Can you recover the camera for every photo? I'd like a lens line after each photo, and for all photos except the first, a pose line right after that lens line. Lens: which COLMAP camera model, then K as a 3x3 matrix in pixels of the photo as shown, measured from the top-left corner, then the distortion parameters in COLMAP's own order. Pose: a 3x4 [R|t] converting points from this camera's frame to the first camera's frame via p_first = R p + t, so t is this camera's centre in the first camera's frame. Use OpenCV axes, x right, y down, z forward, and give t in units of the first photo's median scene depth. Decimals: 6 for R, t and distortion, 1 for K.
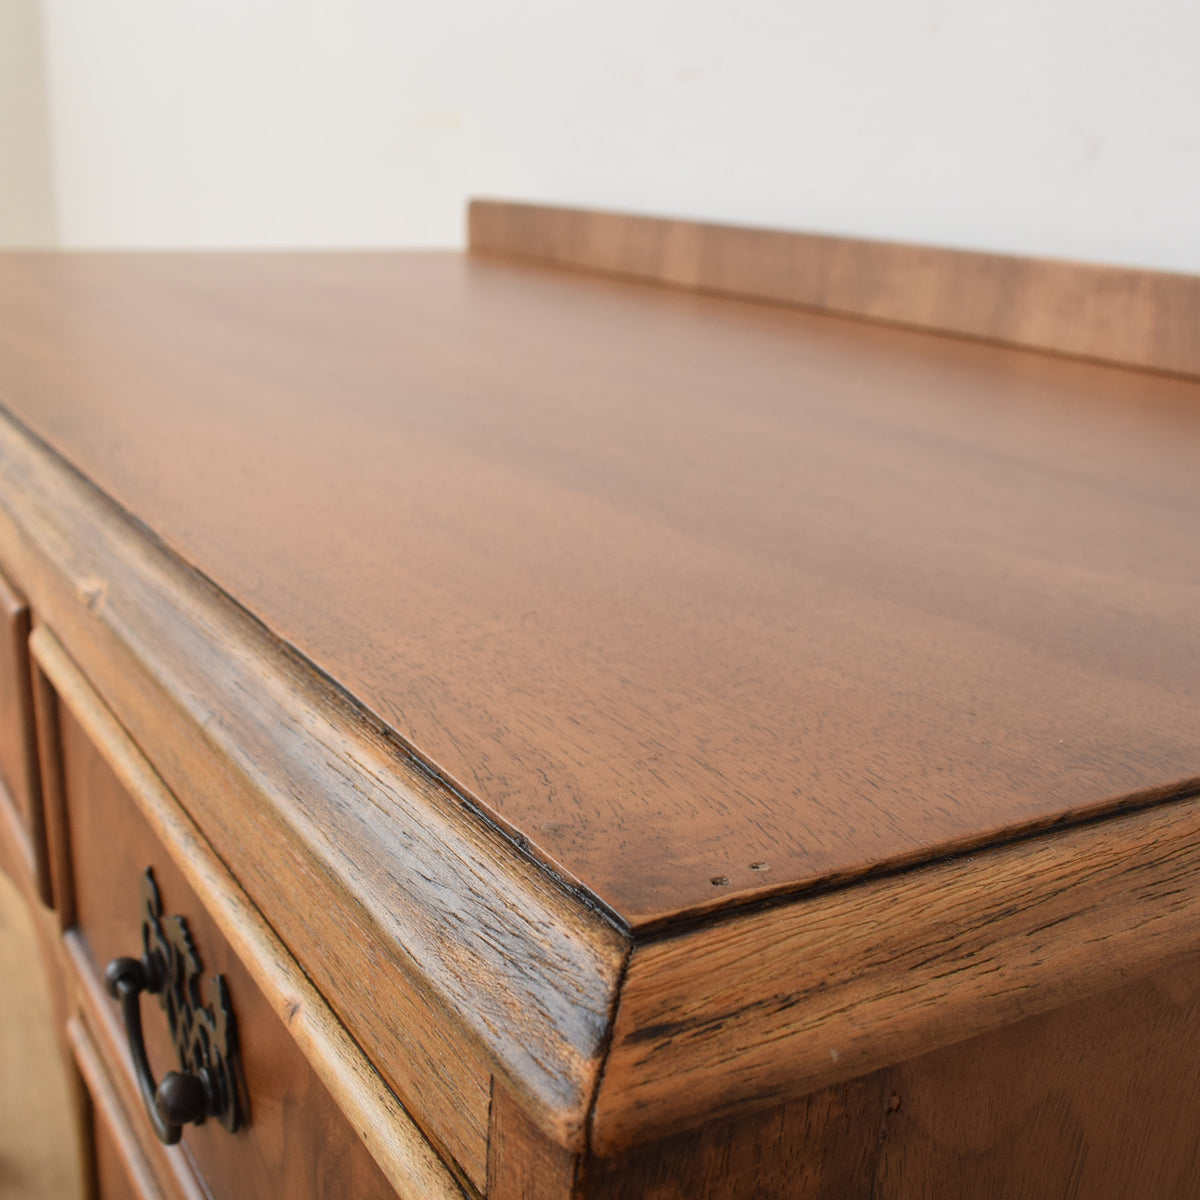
lens RADIAL K [[1485.6, 0, 595.3], [0, 1485.6, 599.7], [0, 0, 1]] dist [-0.018186, 0.000000]
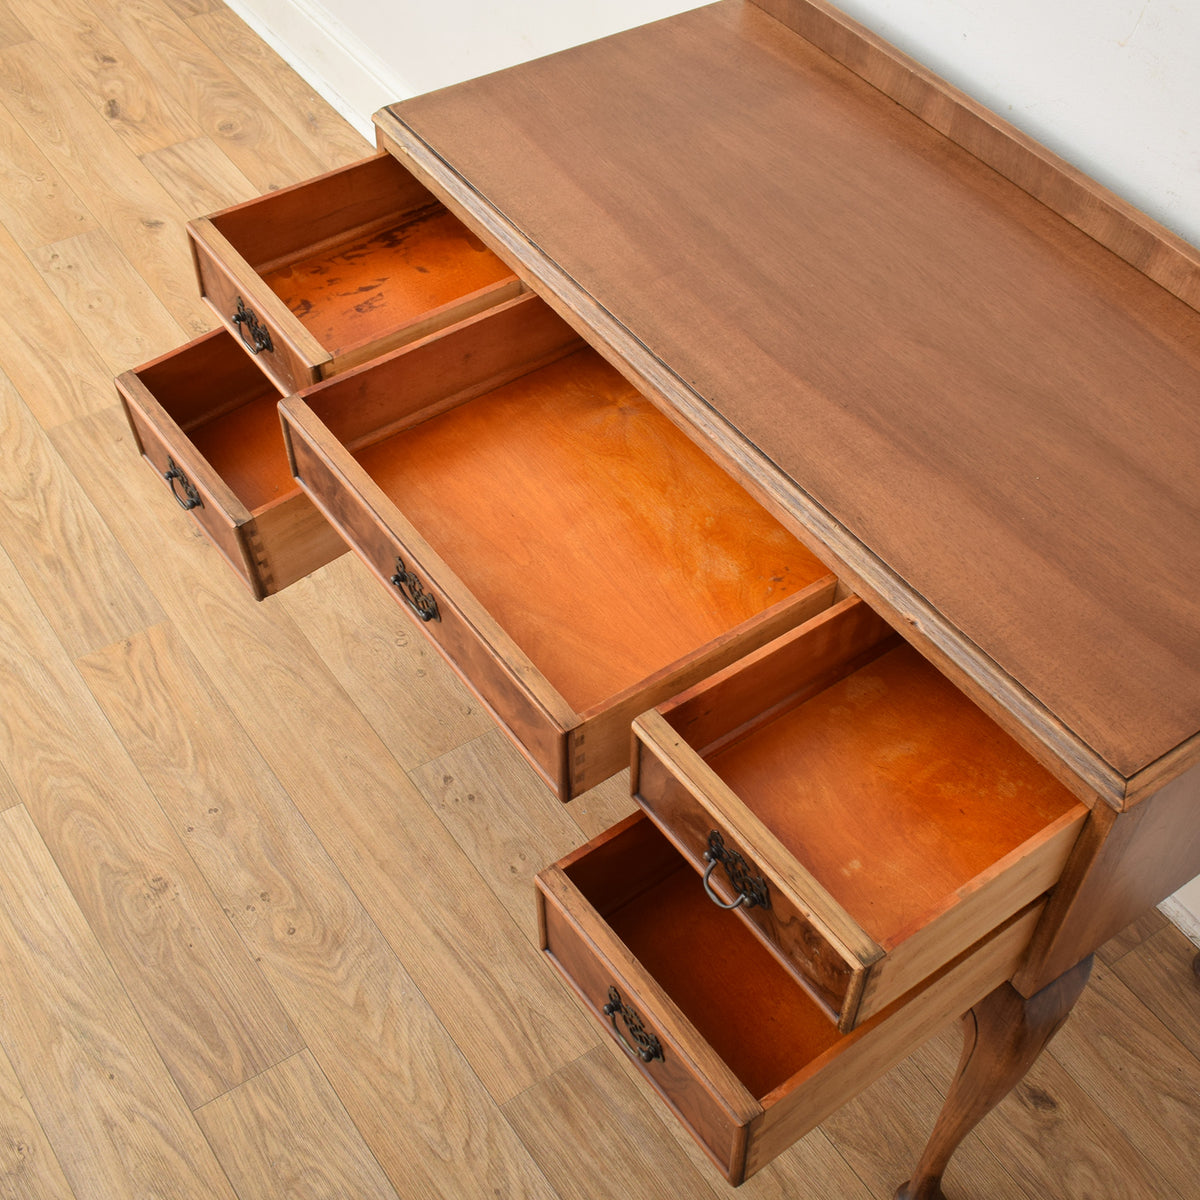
lens RADIAL K [[1581.4, 0, 645.5], [0, 1581.4, 641.4], [0, 0, 1]] dist [-0.022630, 0.000000]
pose [[0.994737, -0.064921, 0.079264, -0.635482], [0.011973, 0.841981, 0.539374, -0.993882], [-0.101756, -0.535586, 0.838327, -1.043259]]
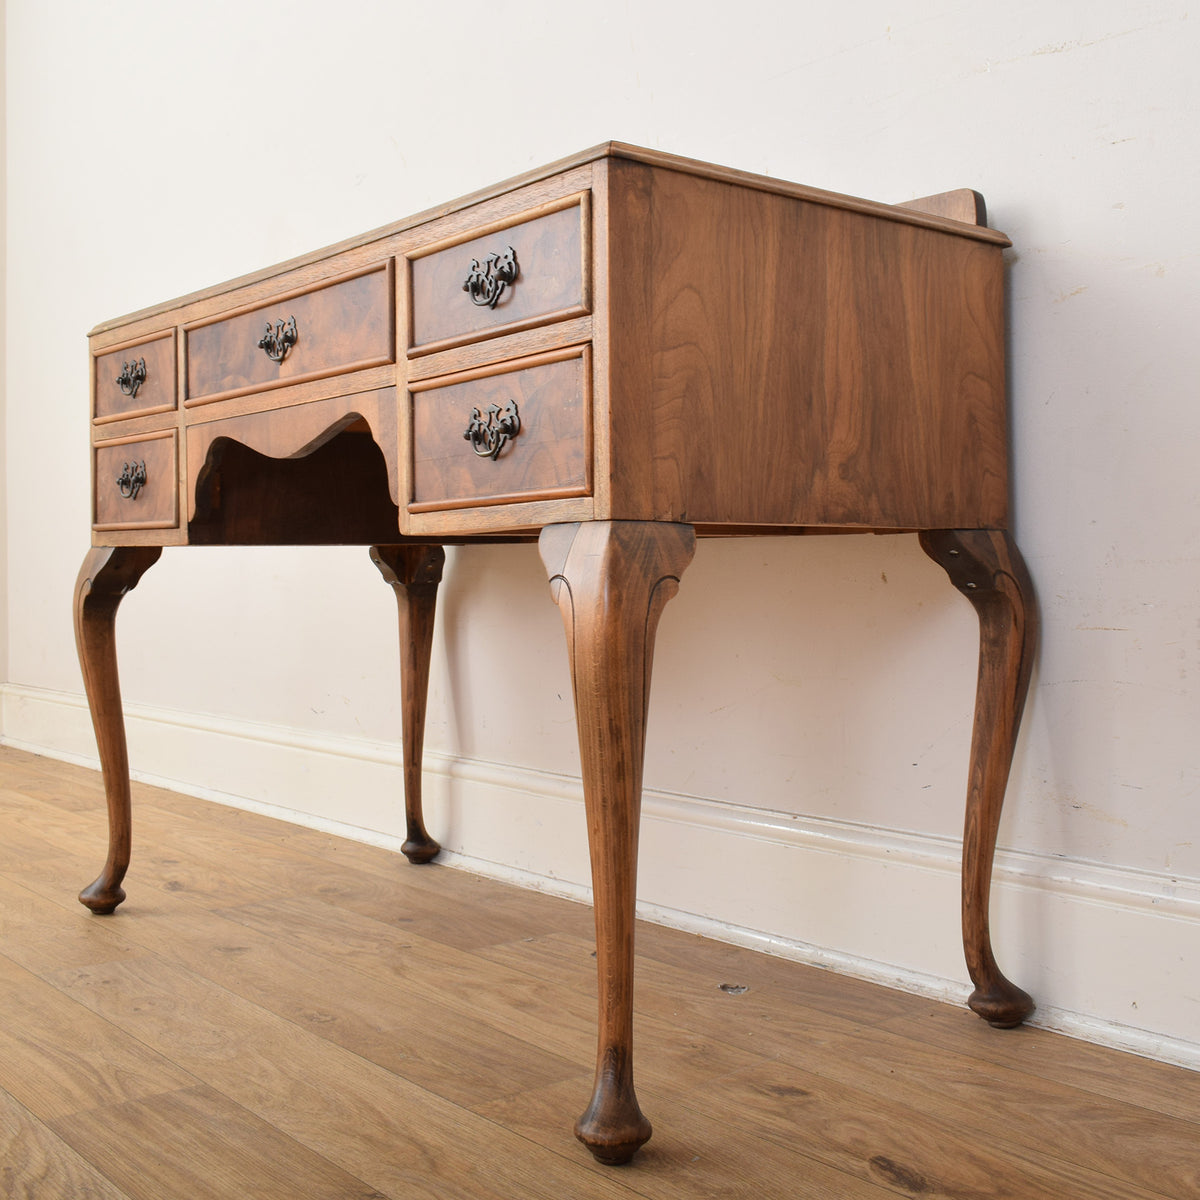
lens RADIAL K [[1485.6, 0, 594.6], [0, 1485.6, 556.1], [0, 0, 1]] dist [-0.018186, 0.000000]
pose [[0.986342, -0.046860, 0.157903, -0.307302], [0.091339, 0.953379, -0.287620, 1.009914], [-0.137063, 0.298114, 0.944638, -1.227720]]
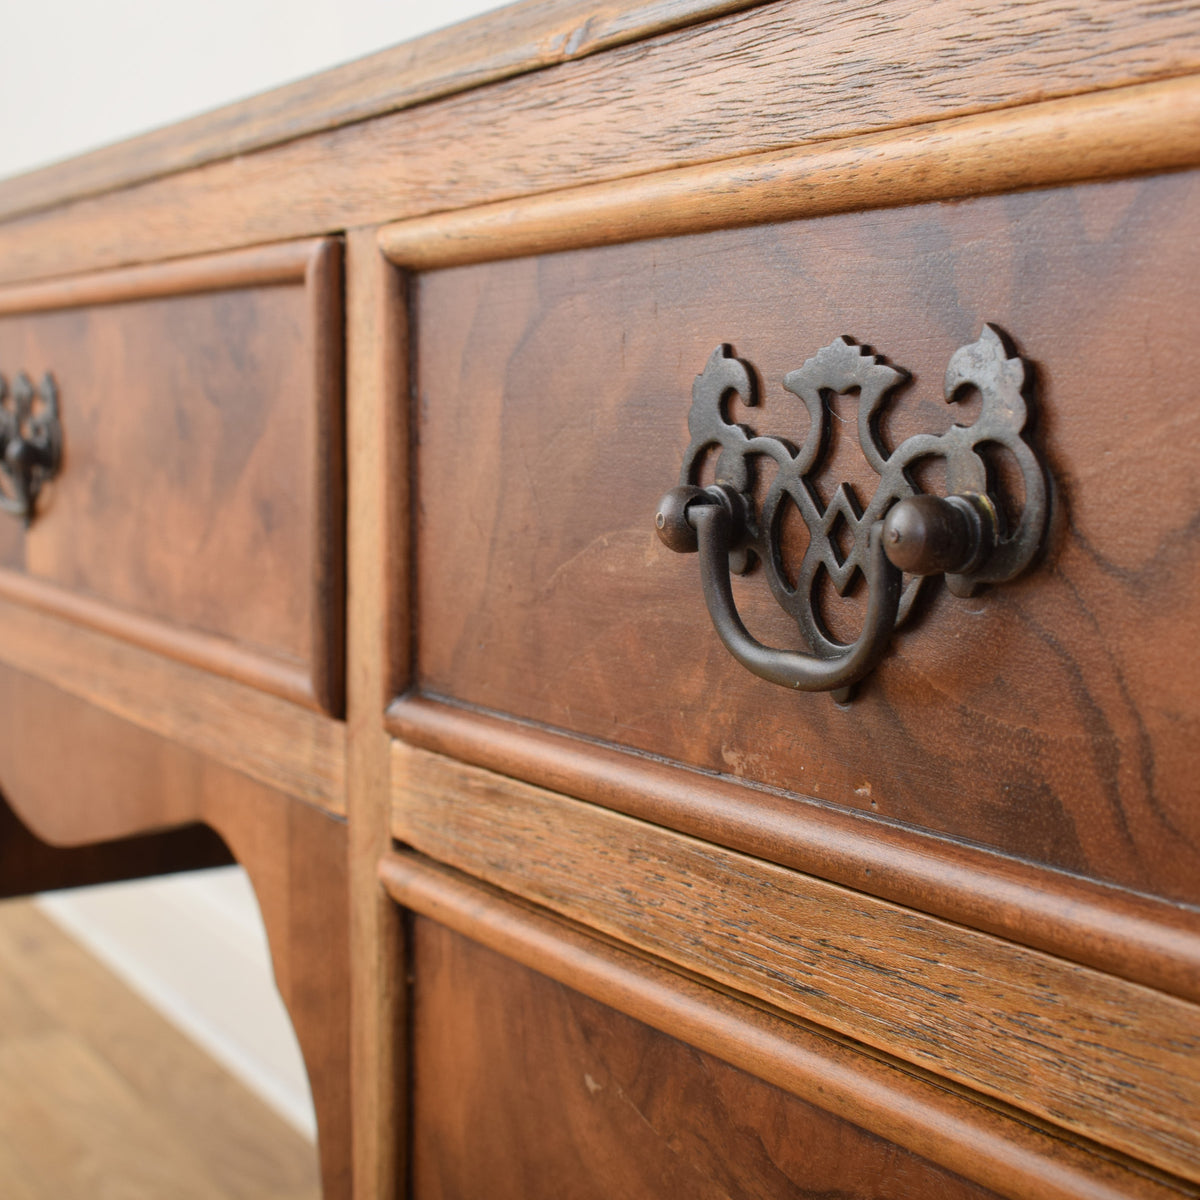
lens RADIAL K [[1844.4, 0, 603.0], [0, 1844.4, 606.0], [0, 0, 1]] dist [-0.016755, 0.000000]
pose [[0.998609, -0.028825, 0.044150, -0.187704], [0.036130, 0.983938, -0.174814, 0.208076], [-0.038402, 0.176166, 0.983611, 0.102241]]
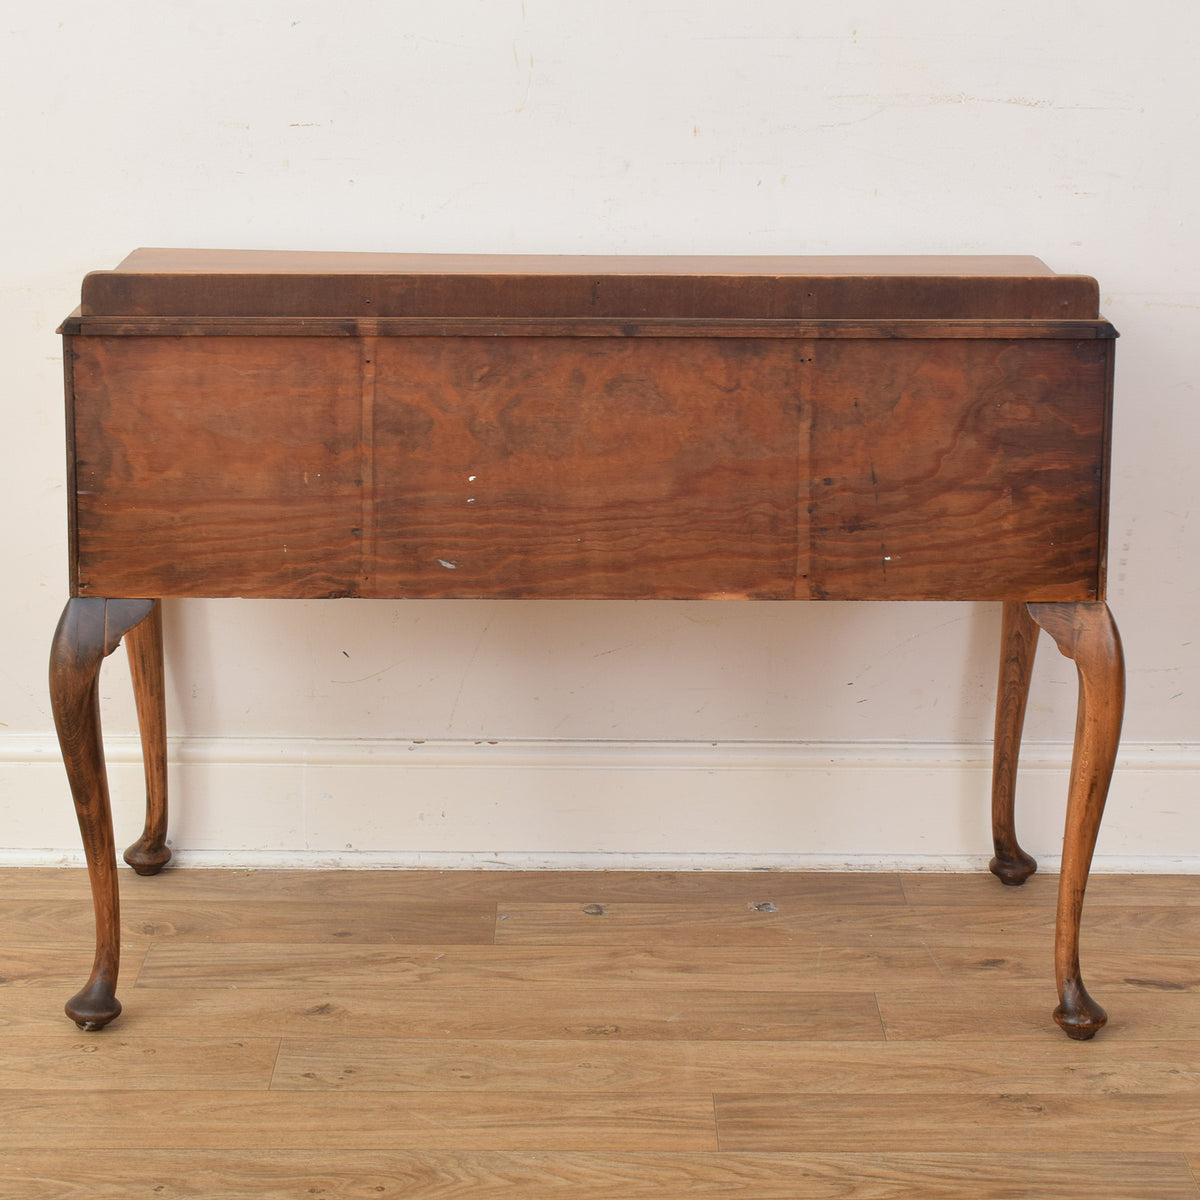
lens RADIAL K [[3017.7, 0, 594.1], [0, 3017.7, 591.2], [0, 0, 1]] dist [-0.021493, 0.000000]
pose [[0.488731, -0.245865, 0.837074, -4.327042], [0.262118, 0.956521, 0.127910, -0.318204], [-0.832128, 0.156898, 0.531927, -1.557944]]
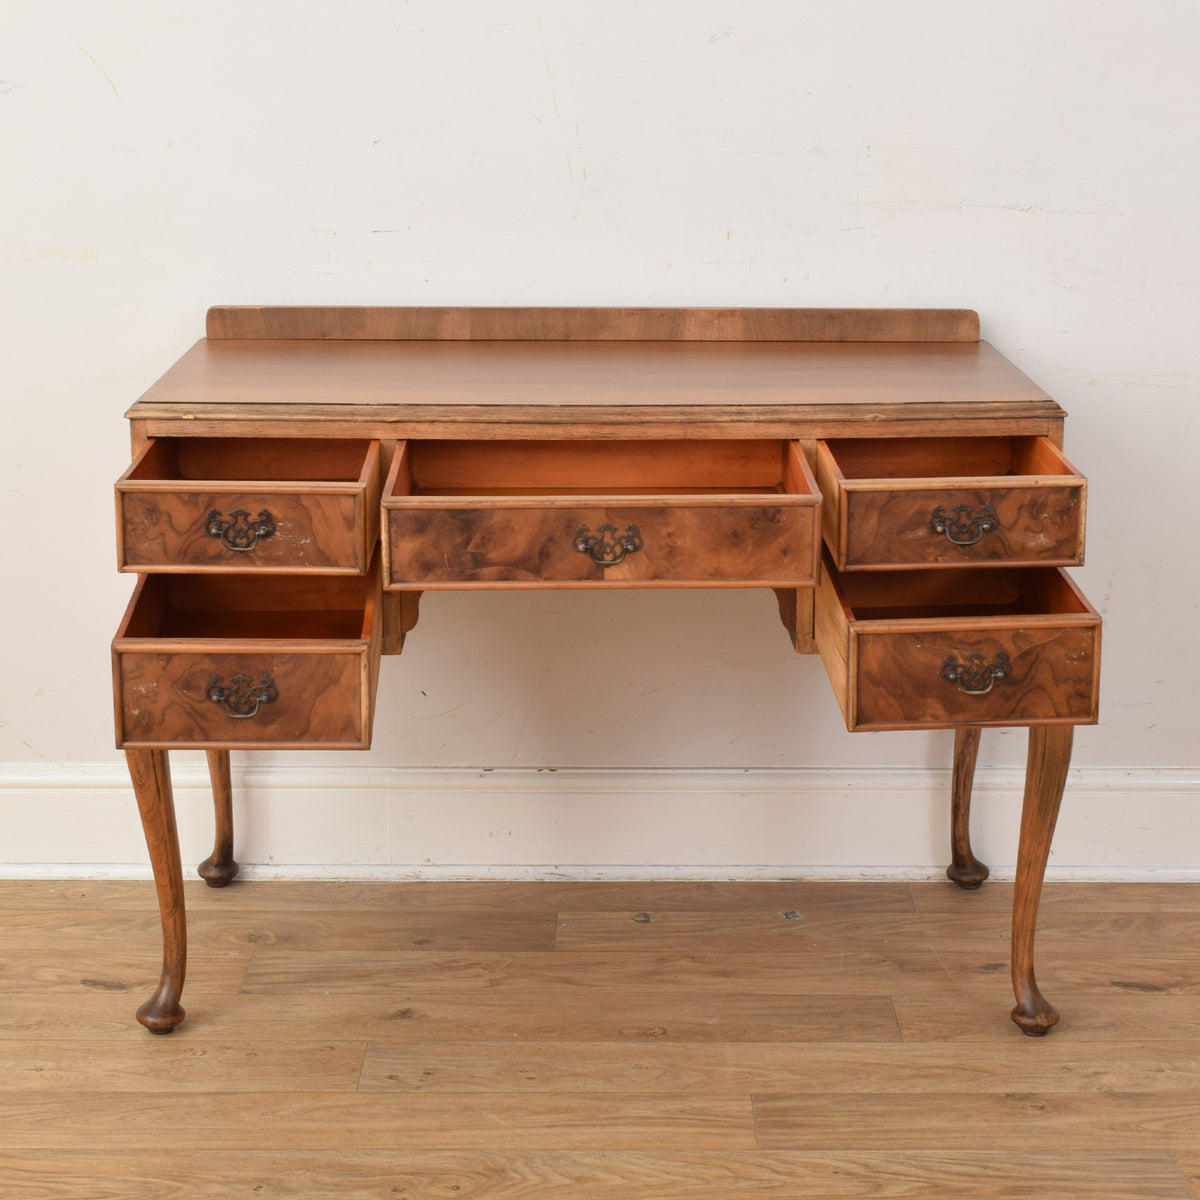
lens RADIAL K [[2433.3, 0, 612.2], [0, 2433.3, 617.1], [0, 0, 1]] dist [-0.019616, 0.000000]
pose [[0.493322, -0.256445, 0.831186, -3.950430], [0.267425, 0.953988, 0.135612, -0.360115], [-0.827718, 0.155379, 0.539203, -1.320215]]
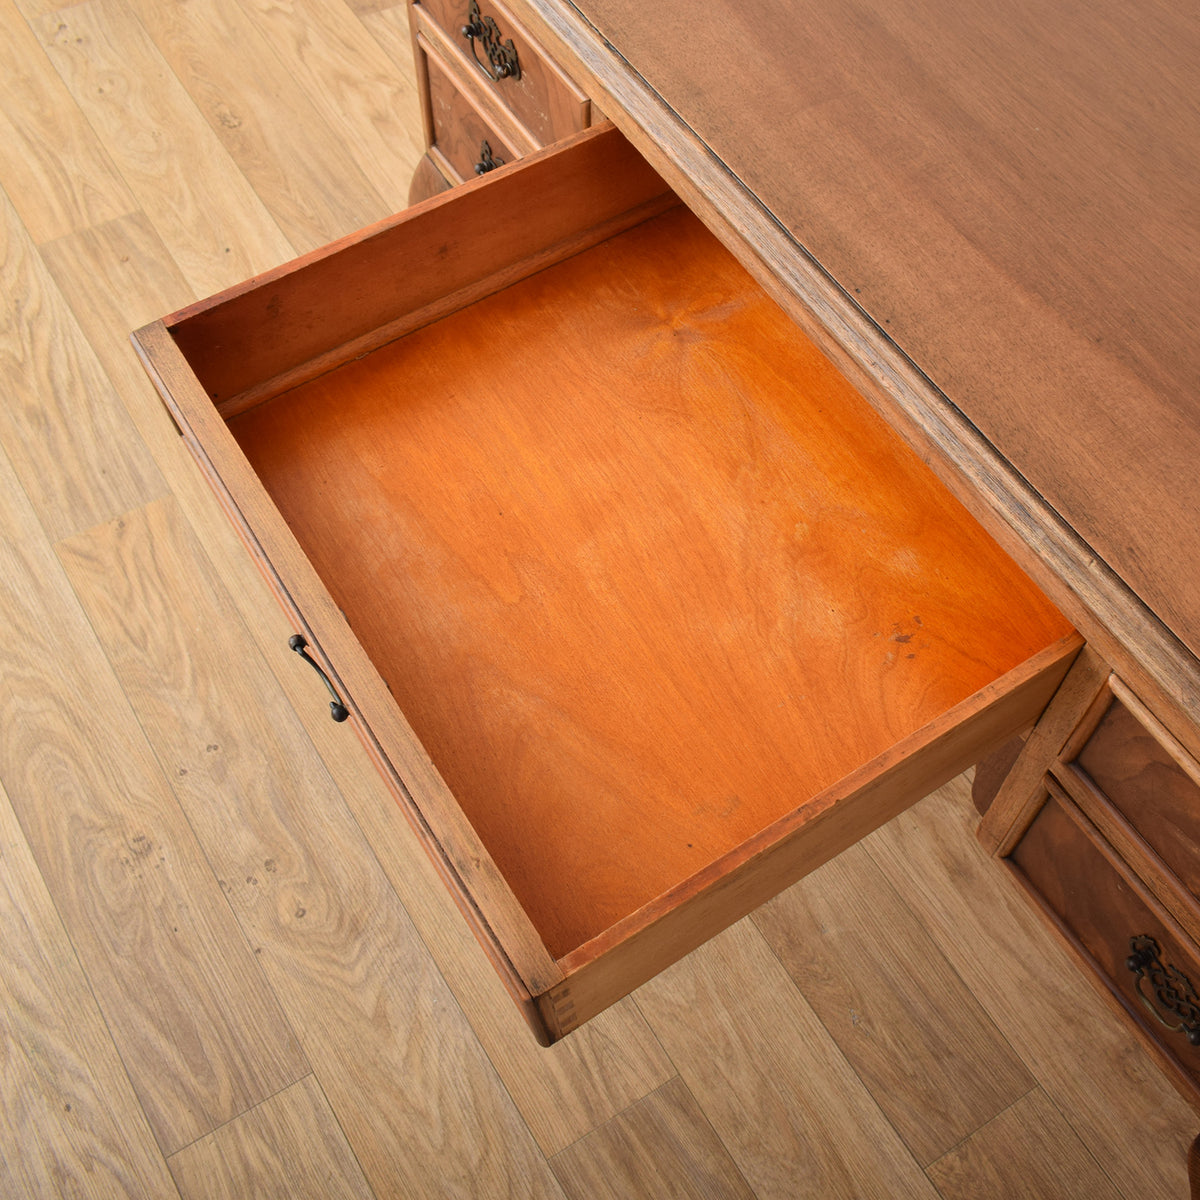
lens RADIAL K [[1373.1, 0, 711.4], [0, 1373.1, 599.2], [0, 0, 1]] dist [-0.015269, 0.000000]
pose [[0.997069, -0.040435, 0.064951, -0.589156], [-0.012647, 0.750143, 0.661154, -0.711965], [-0.075456, -0.660038, 0.747433, -0.119767]]
